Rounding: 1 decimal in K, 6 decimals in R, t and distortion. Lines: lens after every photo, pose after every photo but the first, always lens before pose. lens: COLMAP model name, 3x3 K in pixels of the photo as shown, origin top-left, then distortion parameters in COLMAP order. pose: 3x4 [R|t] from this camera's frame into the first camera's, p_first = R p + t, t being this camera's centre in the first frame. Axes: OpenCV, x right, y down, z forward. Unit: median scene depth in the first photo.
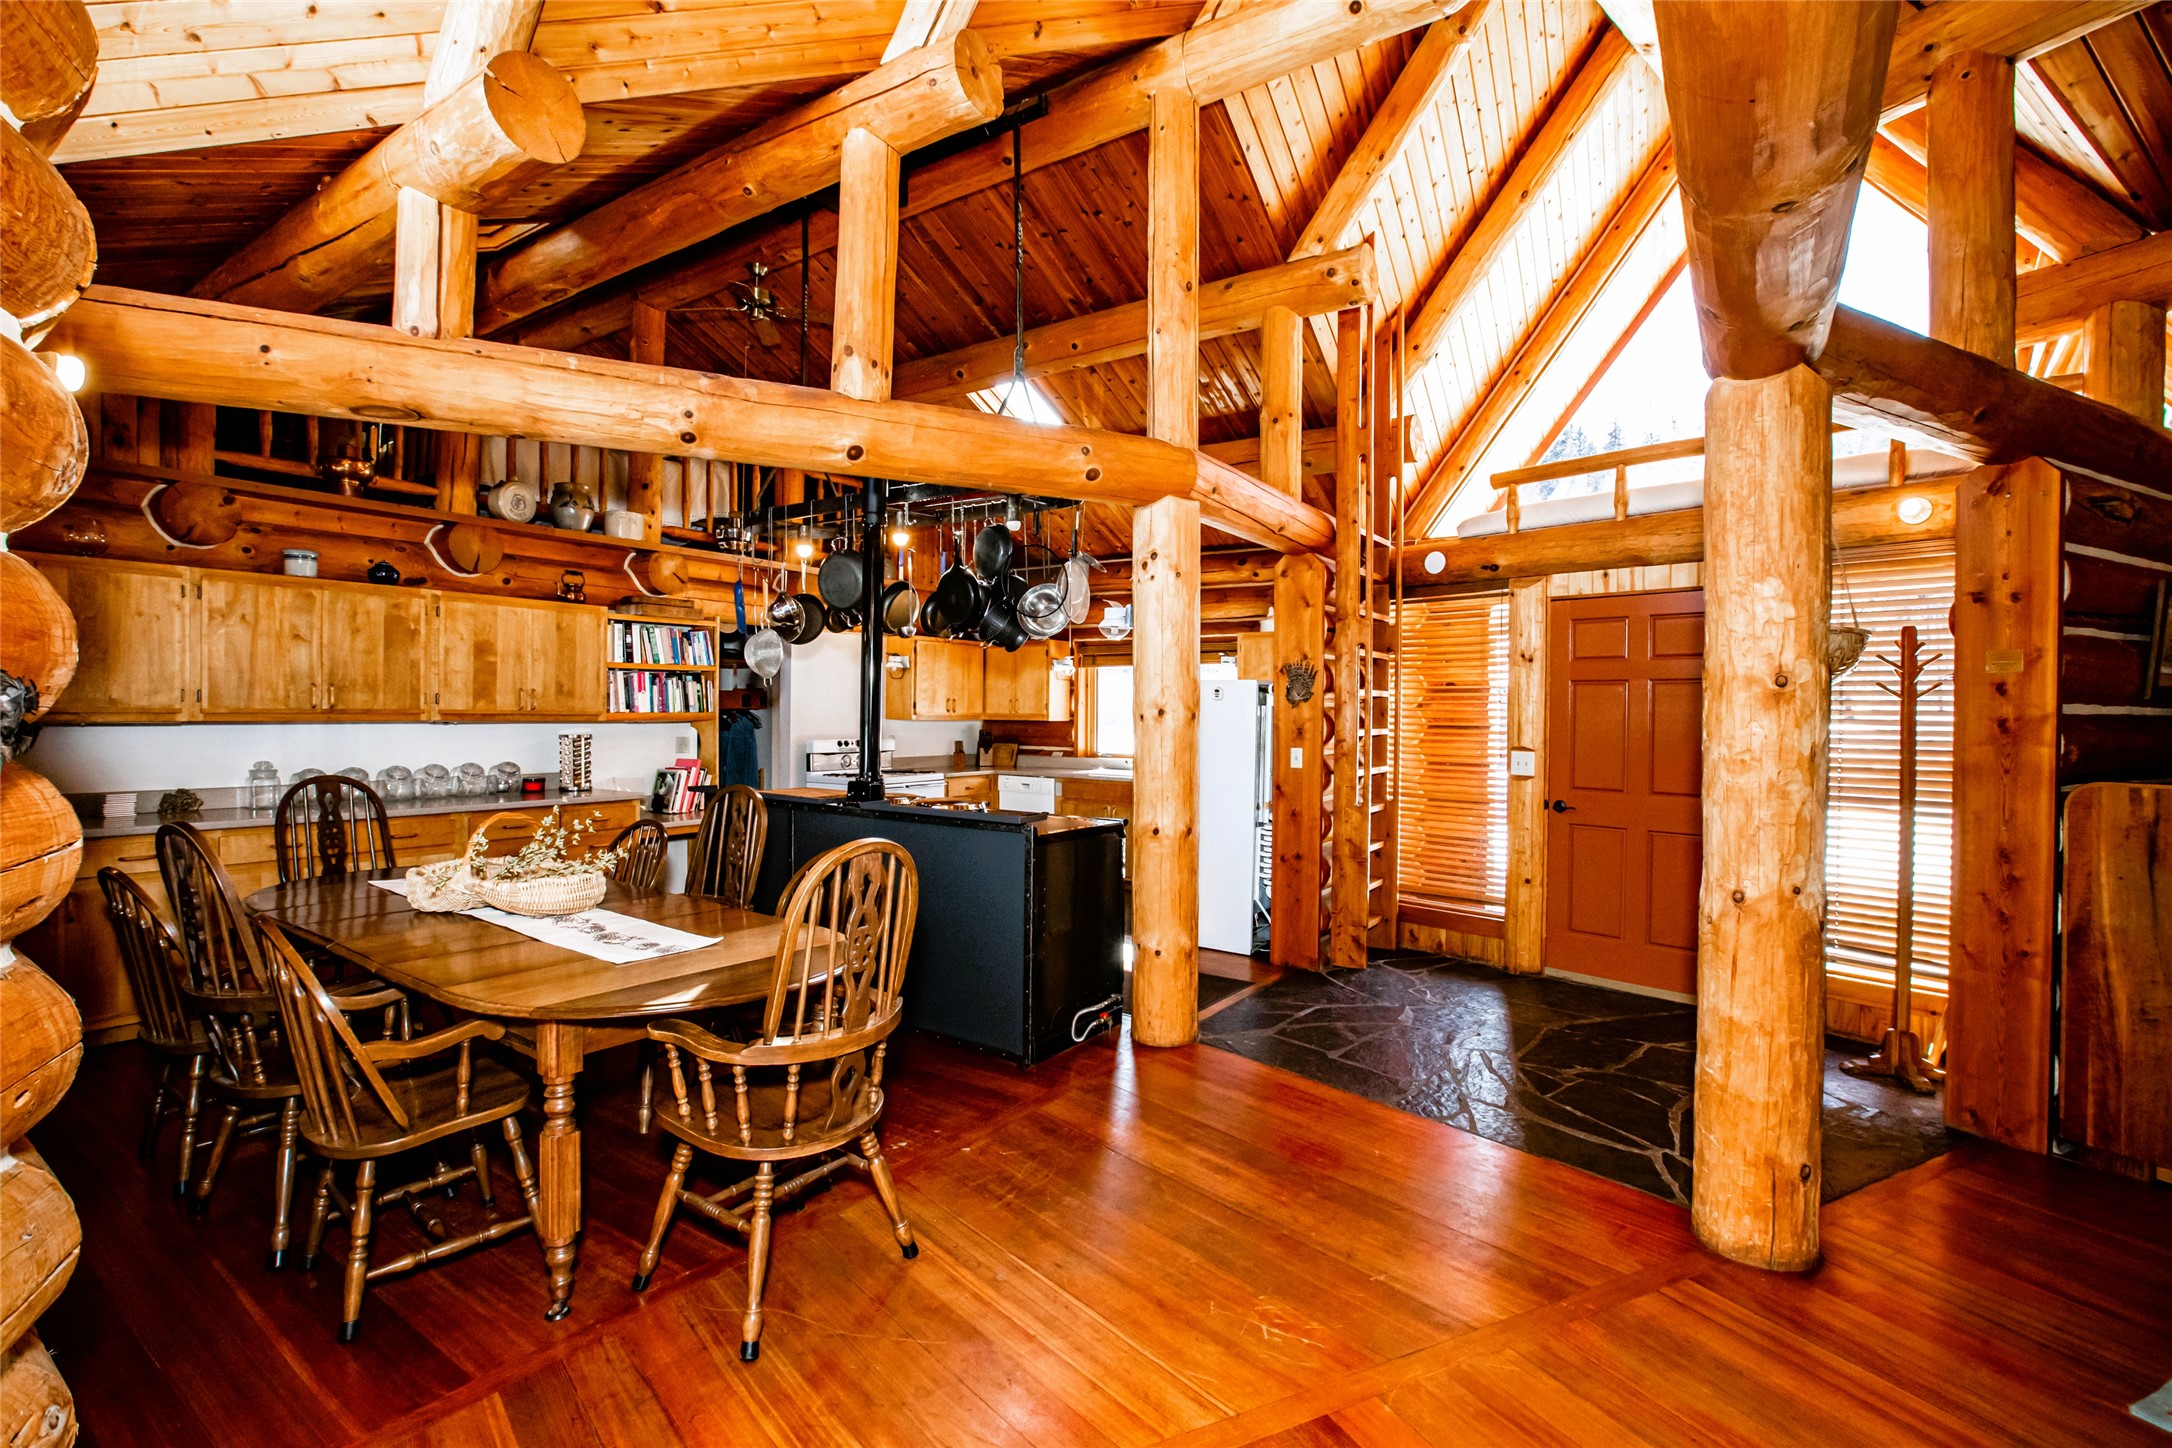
lens RADIAL K [[999.6, 0, 1073.1], [0, 999.6, 712.0], [0, 0, 1]] dist [-0.045216, 0.015031]
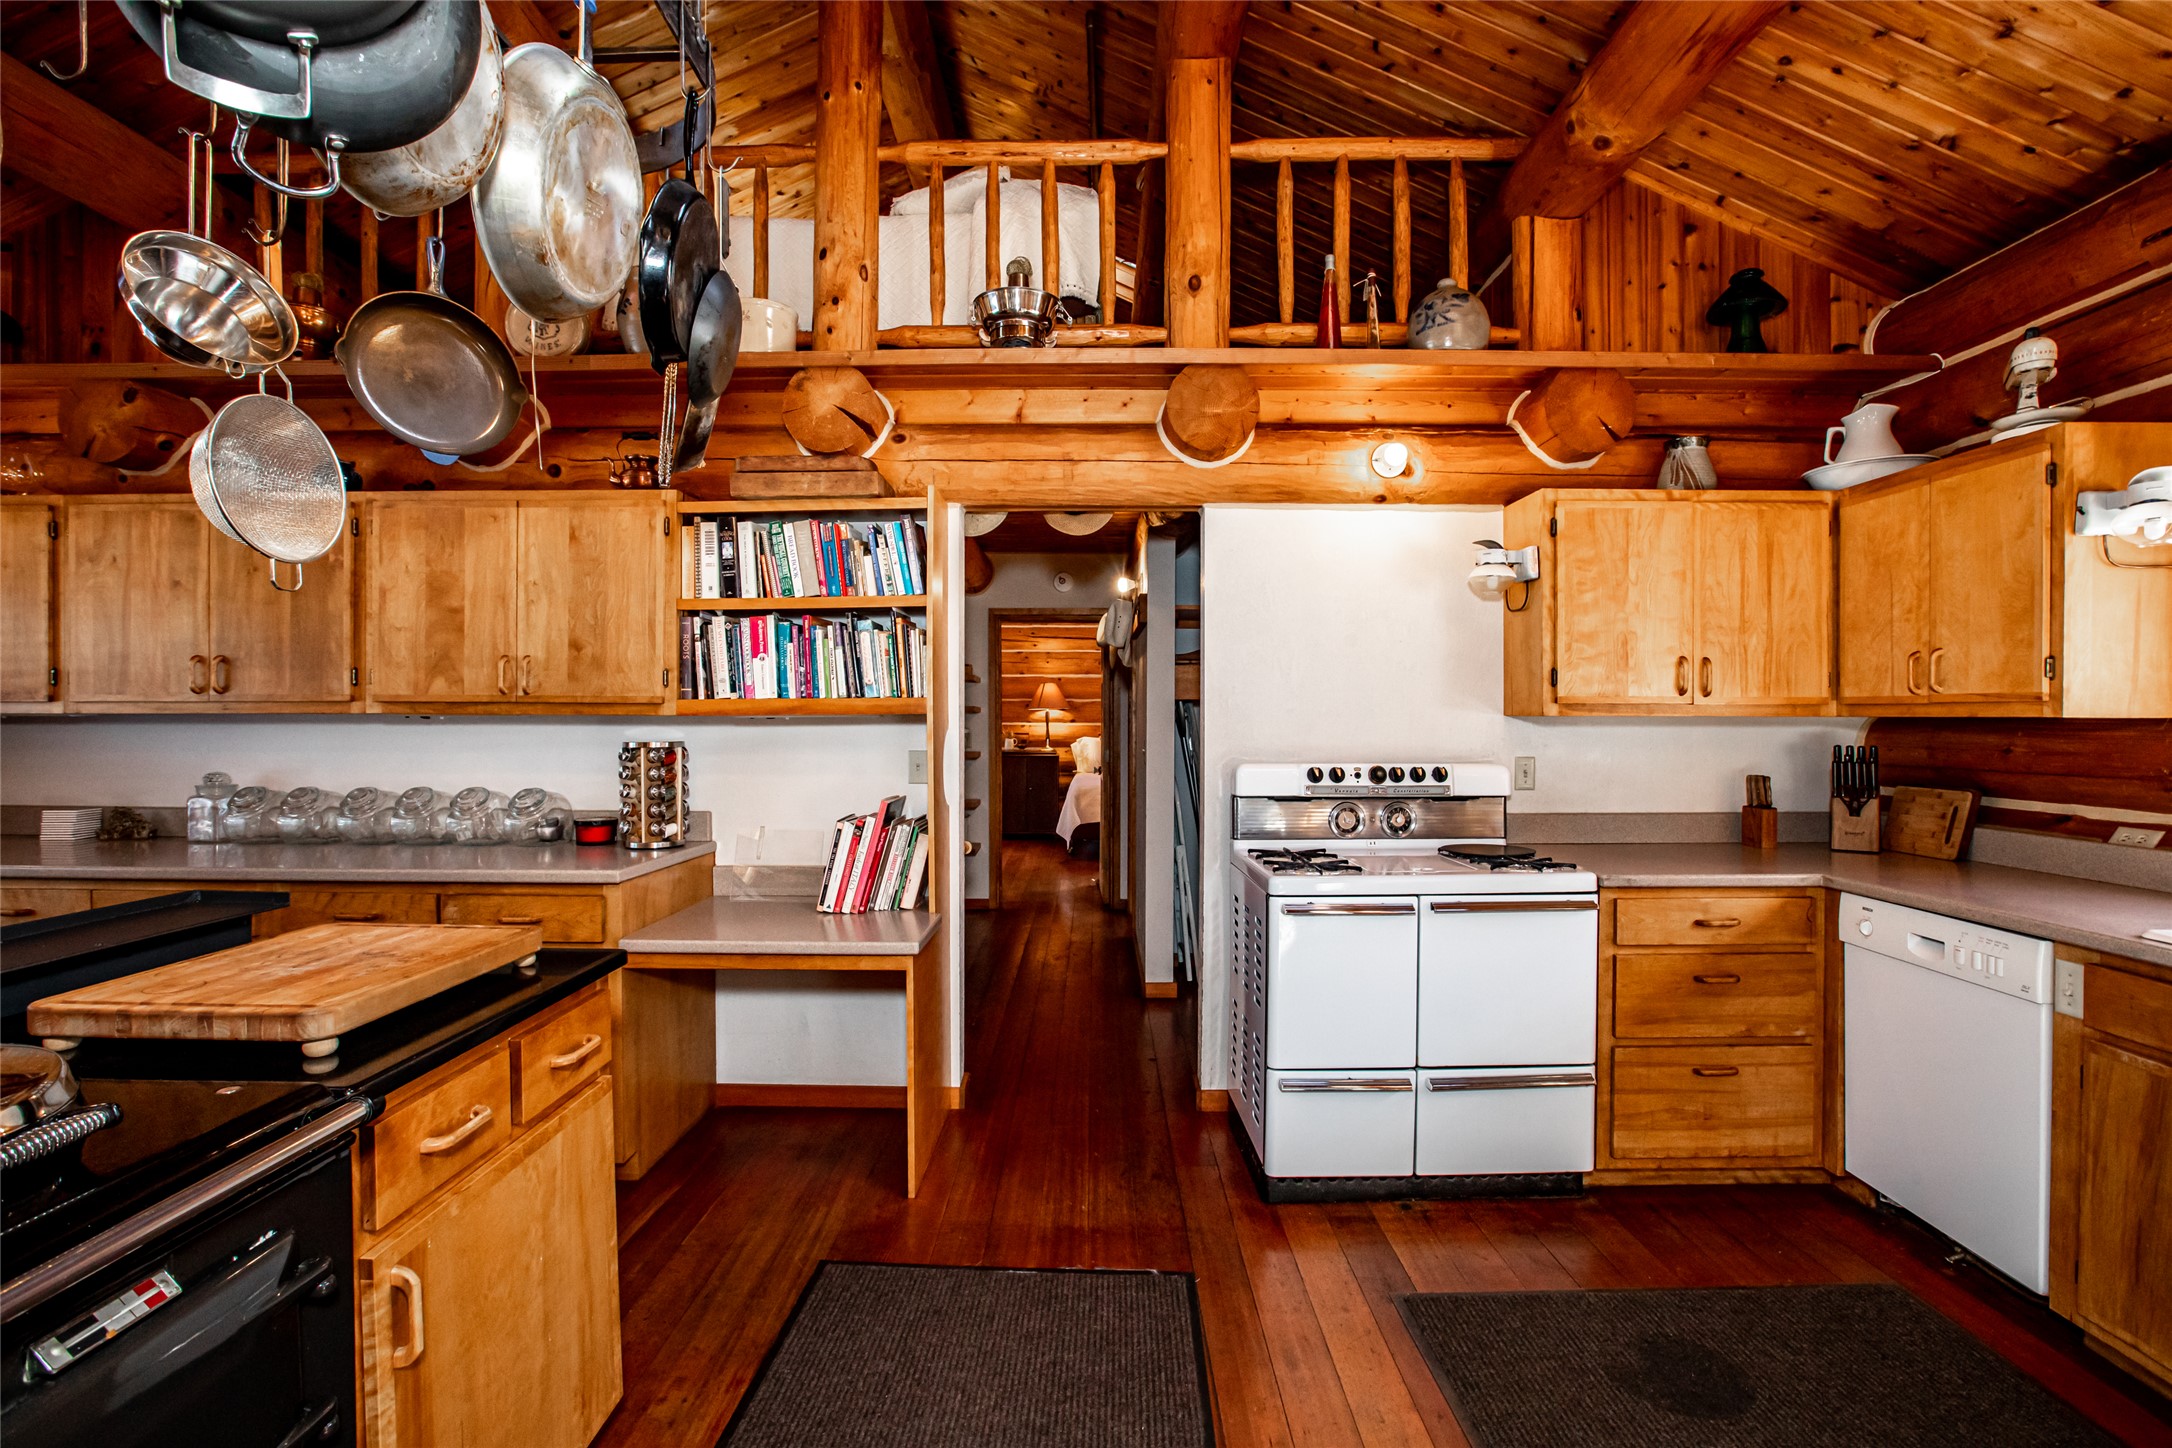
lens RADIAL K [[999.0, 0, 1073.9], [0, 999.0, 722.8], [0, 0, 1]] dist [-0.029917, 0.000619]
pose [[0.562158, -0.003611, -0.827022, 0.078651], [0.003641, 0.999992, -0.001890, 0.018175], [0.827022, -0.001949, 0.562166, 1.108138]]
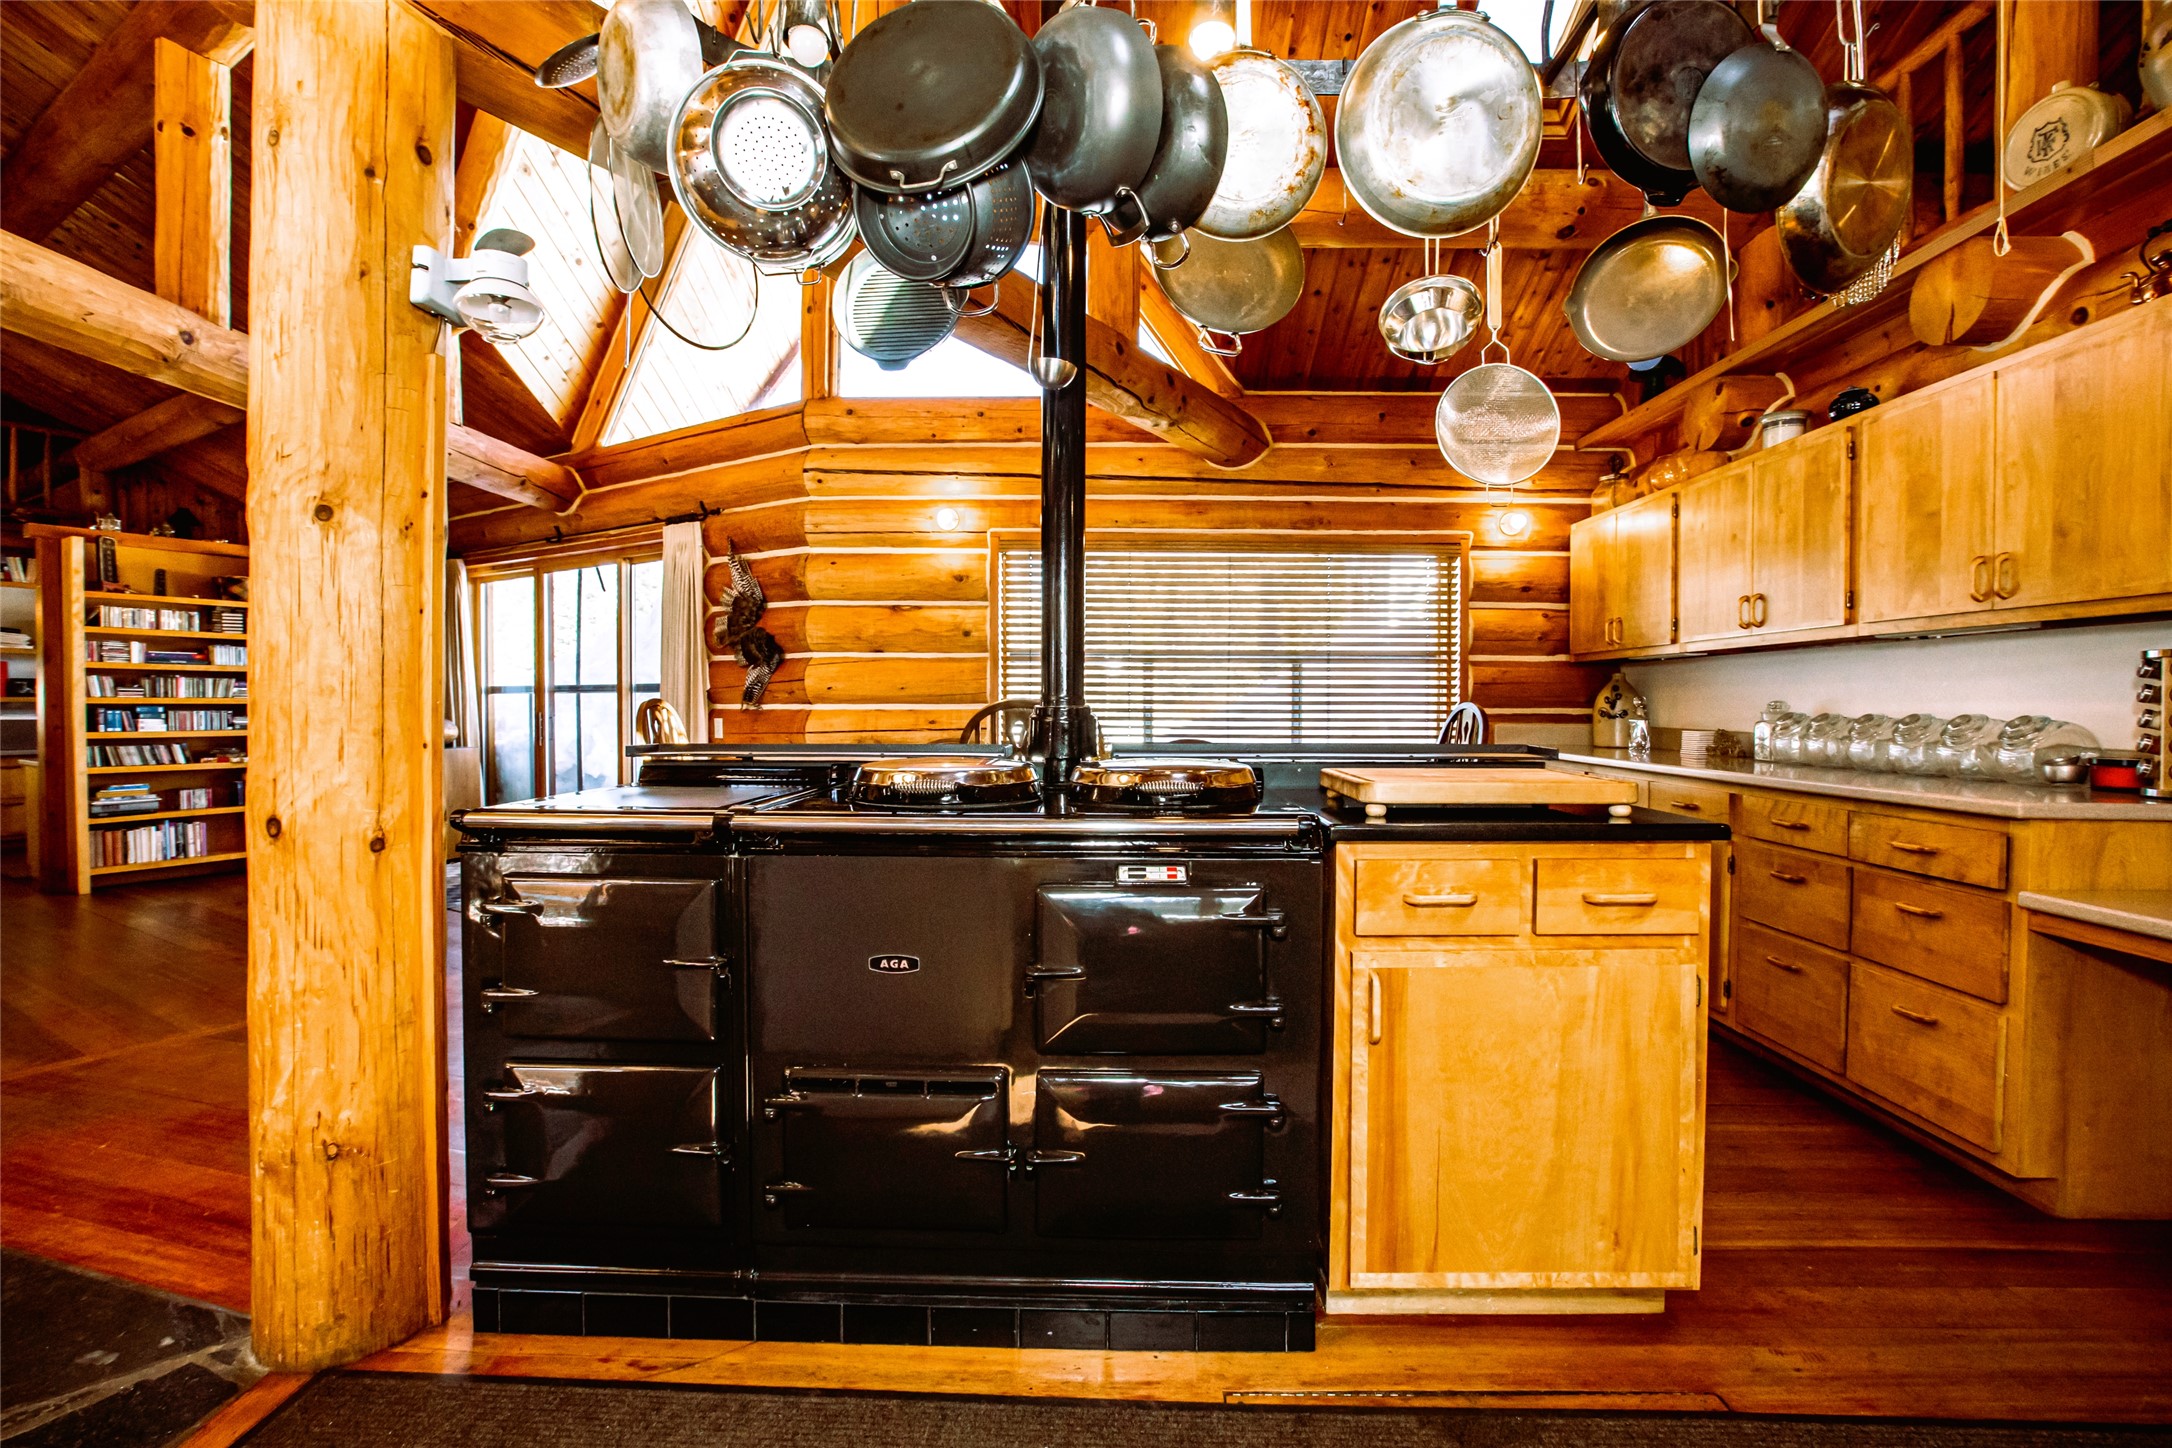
lens RADIAL K [[999.6, 0, 1082.5], [0, 999.6, 717.7], [0, 0, 1]] dist [-0.045216, 0.015031]
pose [[-0.839344, -0.008598, -0.543532, 0.055054], [-0.016331, 0.999822, 0.009403, 0.064649], [0.543355, 0.016769, -0.839336, 1.345456]]
